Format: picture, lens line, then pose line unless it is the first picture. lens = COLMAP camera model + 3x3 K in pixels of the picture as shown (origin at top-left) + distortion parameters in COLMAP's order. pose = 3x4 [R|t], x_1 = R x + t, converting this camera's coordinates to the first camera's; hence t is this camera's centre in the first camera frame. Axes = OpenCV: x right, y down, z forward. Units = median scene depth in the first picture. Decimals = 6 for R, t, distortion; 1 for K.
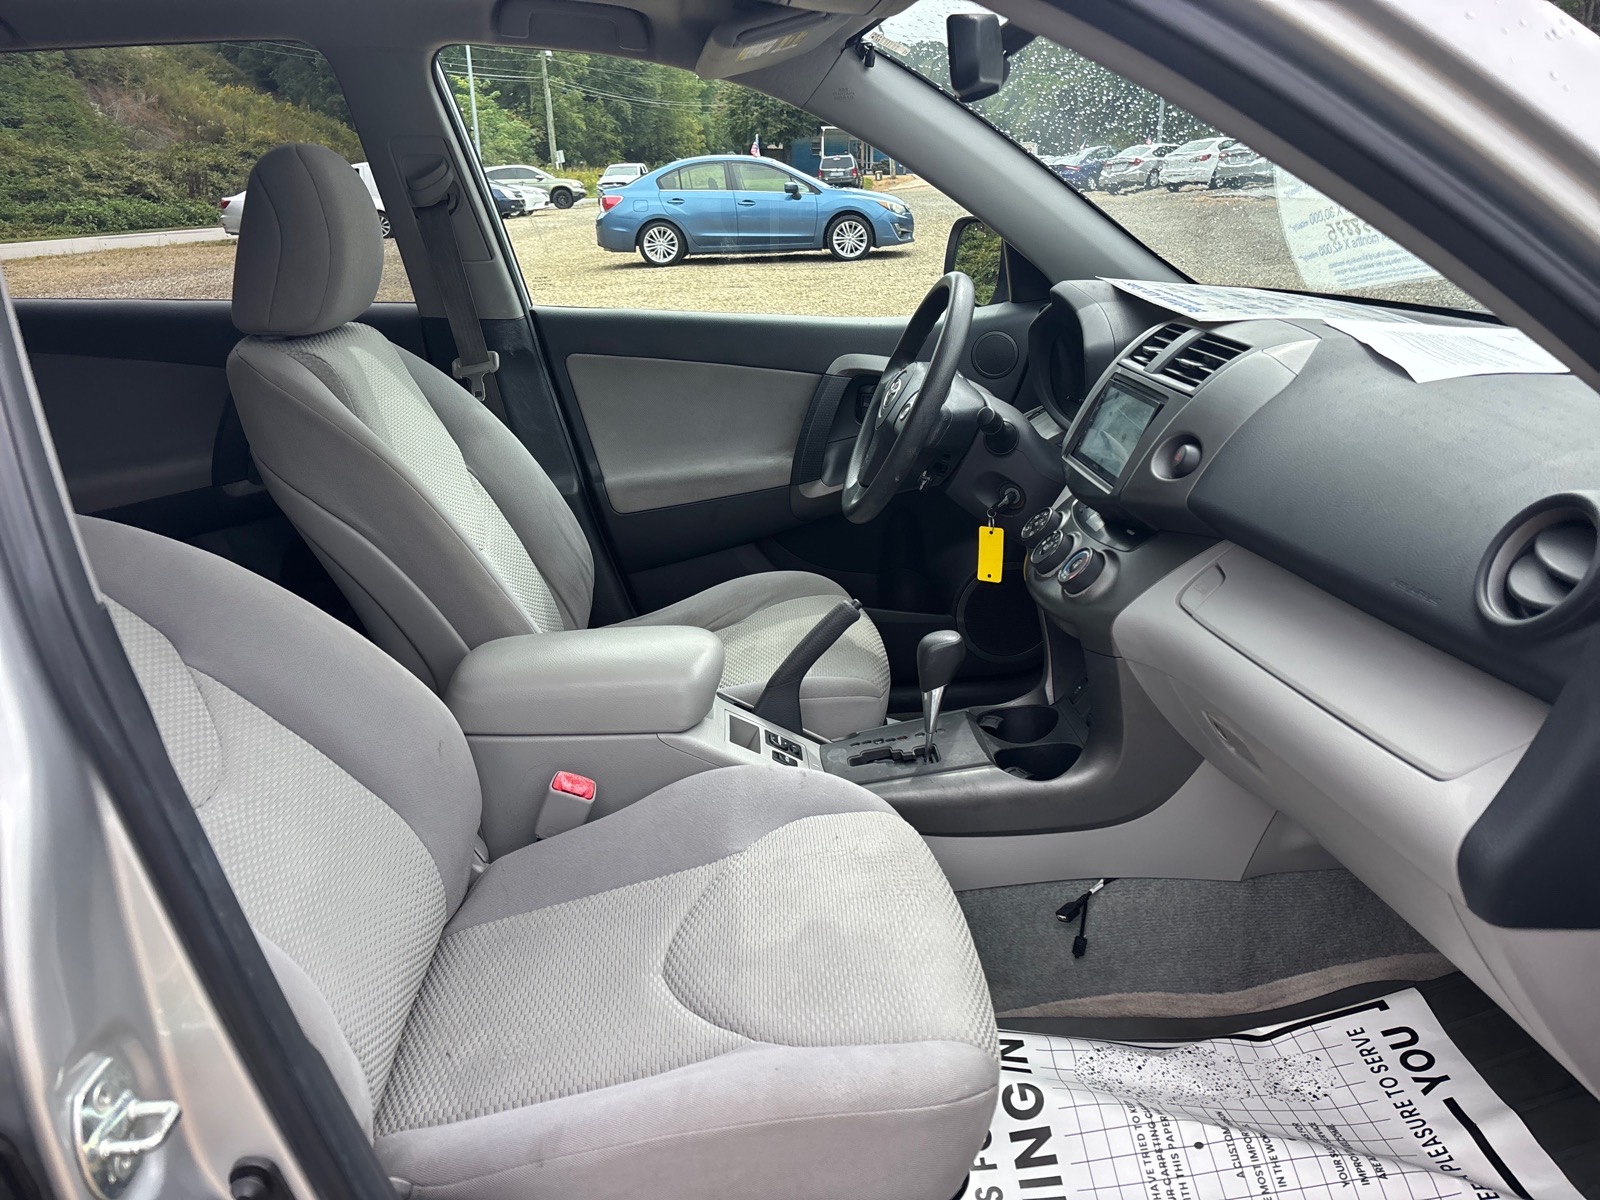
lens RADIAL K [[1179.8, 0, 834.6], [0, 1179.8, 606.9], [0, 0, 1]] dist [-0.000547, 0.003449]
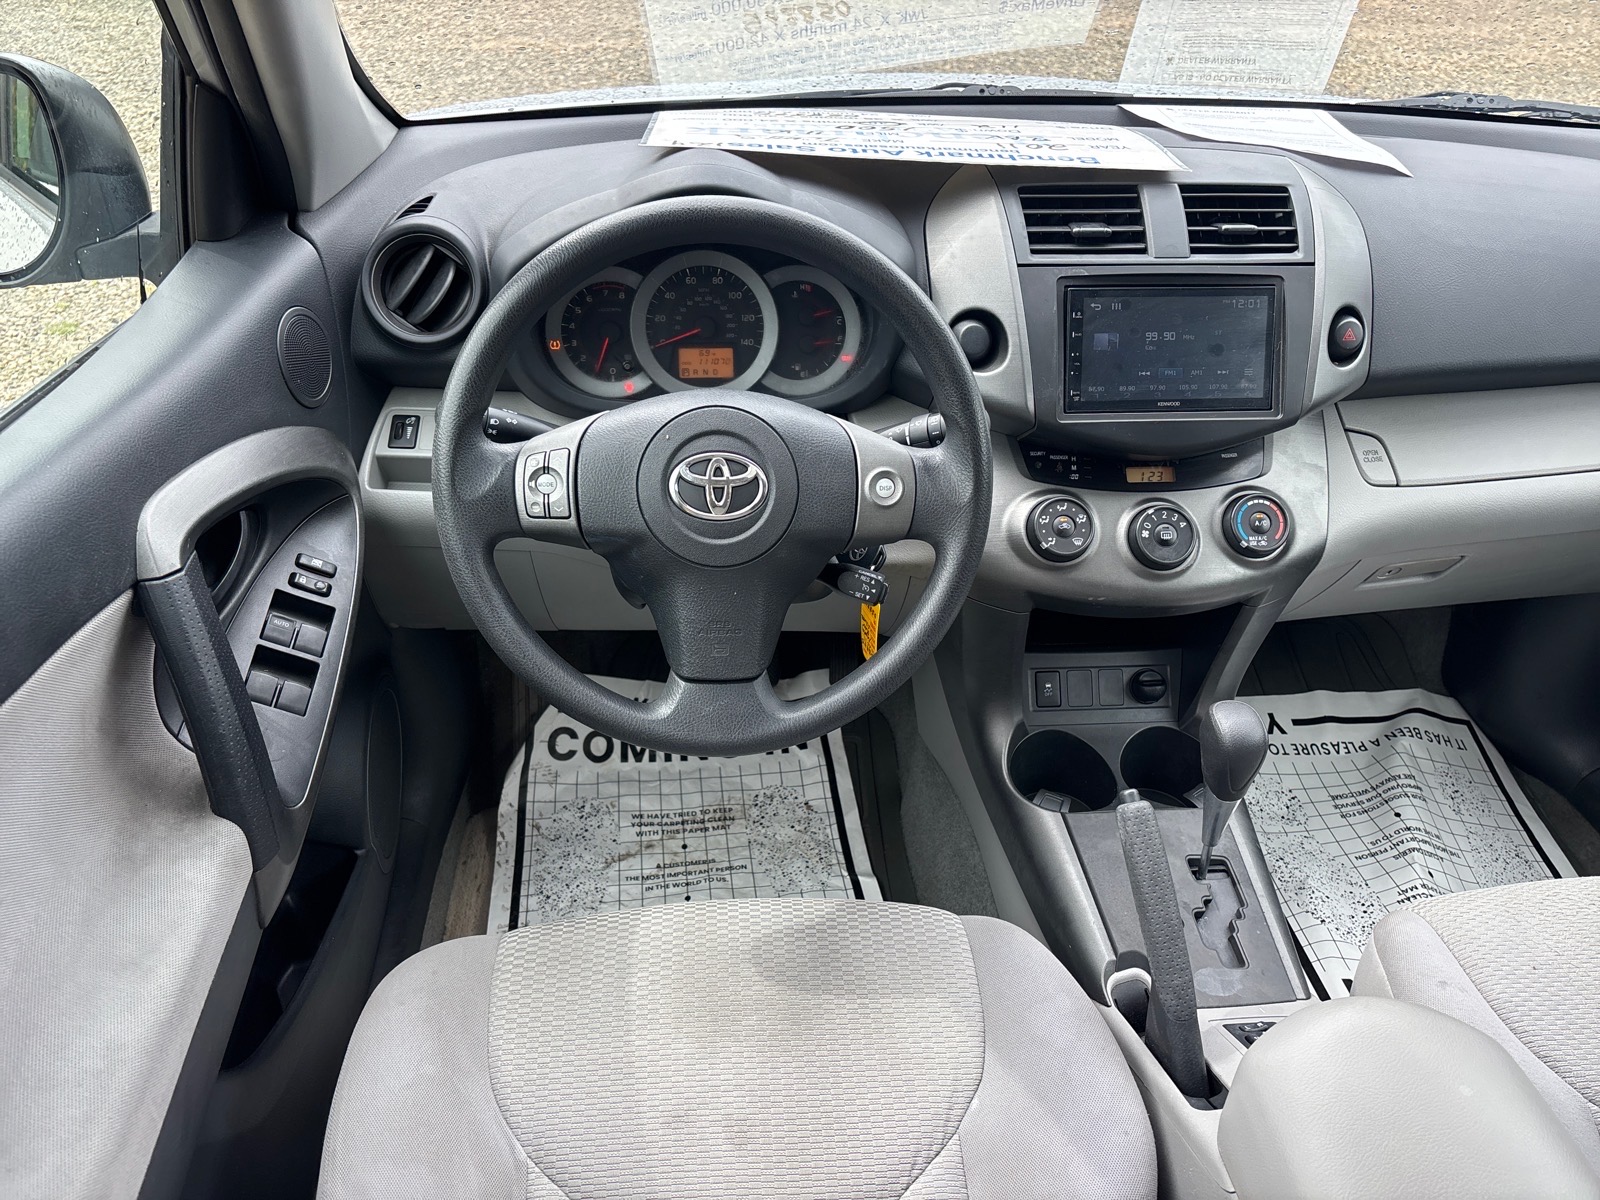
lens RADIAL K [[1207.8, 0, 805.0], [0, 1207.8, 610.5], [0, 0, 1]] dist [0.011696, -0.002575]
pose [[-0.007776, -0.533640, 0.845676, -0.036579], [0.310850, 0.802512, 0.509261, -0.035987], [-0.950427, 0.266838, 0.159642, 0.087416]]
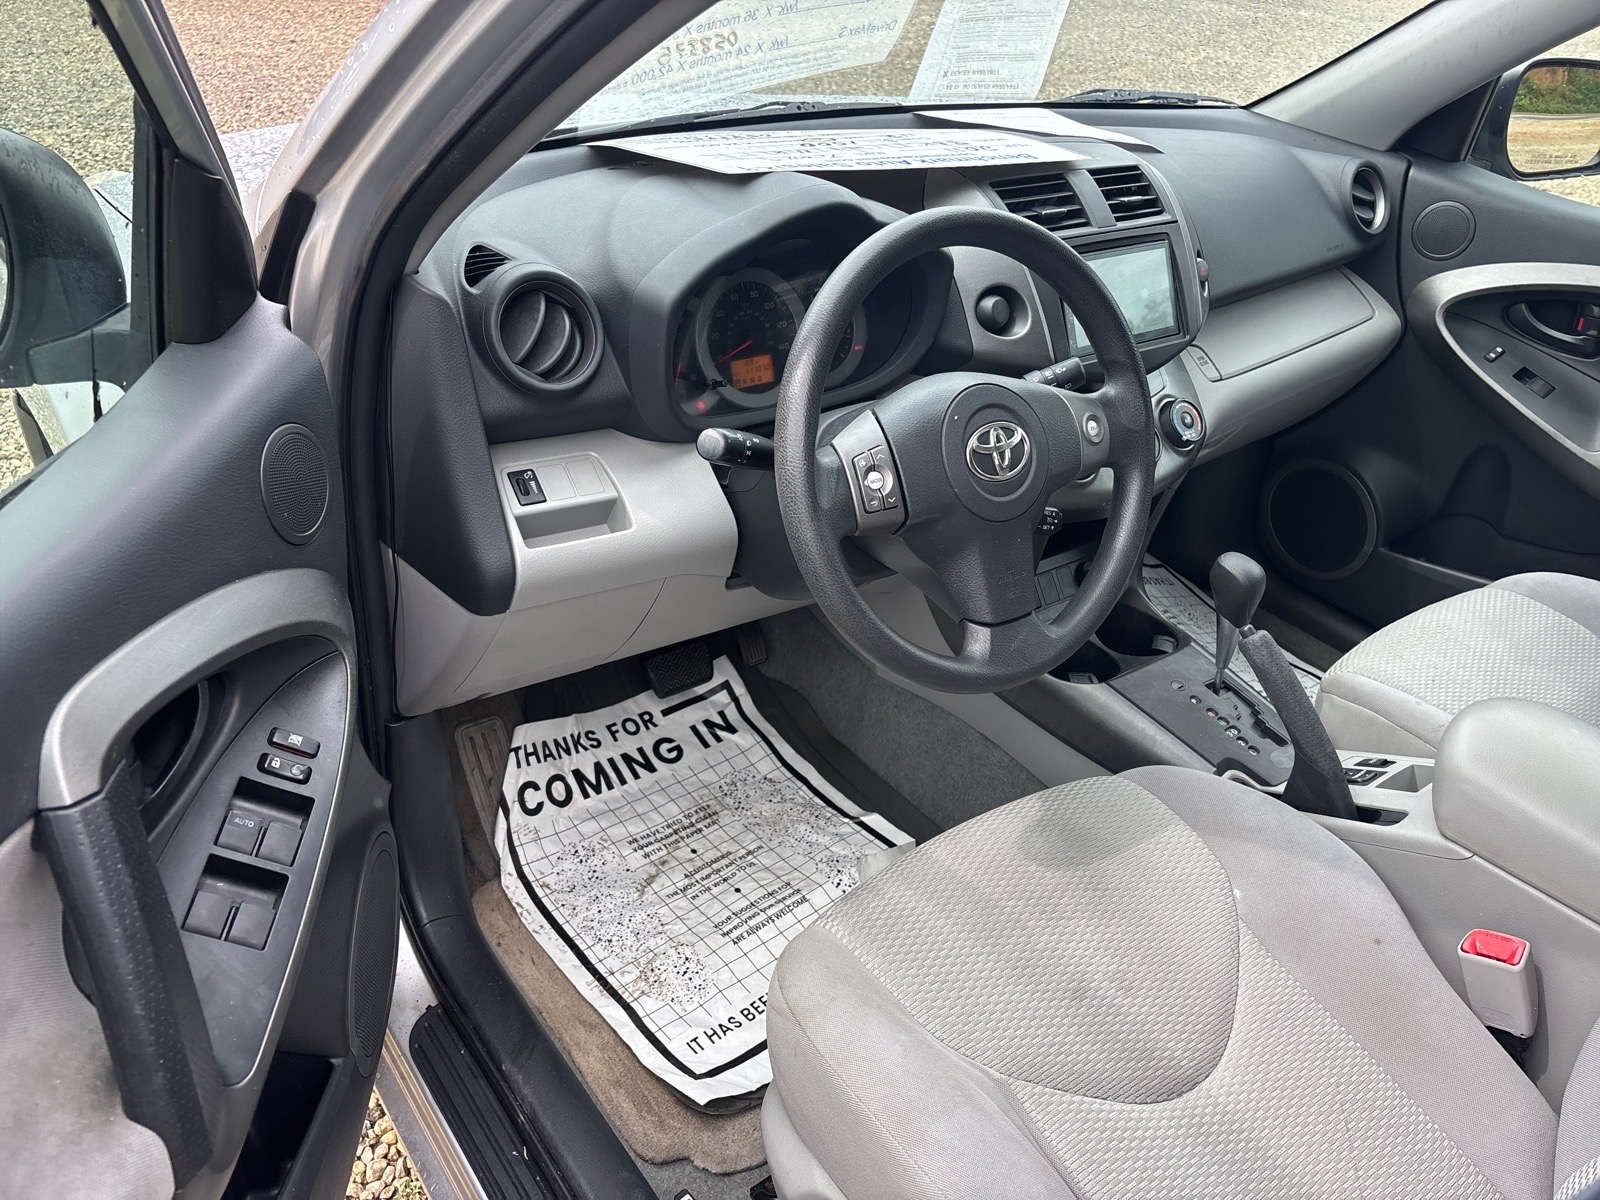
lens RADIAL K [[1207.2, 0, 768.3], [0, 1207.2, 598.5], [0, 0, 1]] dist [0.006530, 0.001889]
pose [[-0.525198, -0.448249, 0.723354, -0.031249], [0.237691, 0.738922, 0.630474, -0.048792], [-0.817111, 0.503059, -0.281535, 0.123580]]
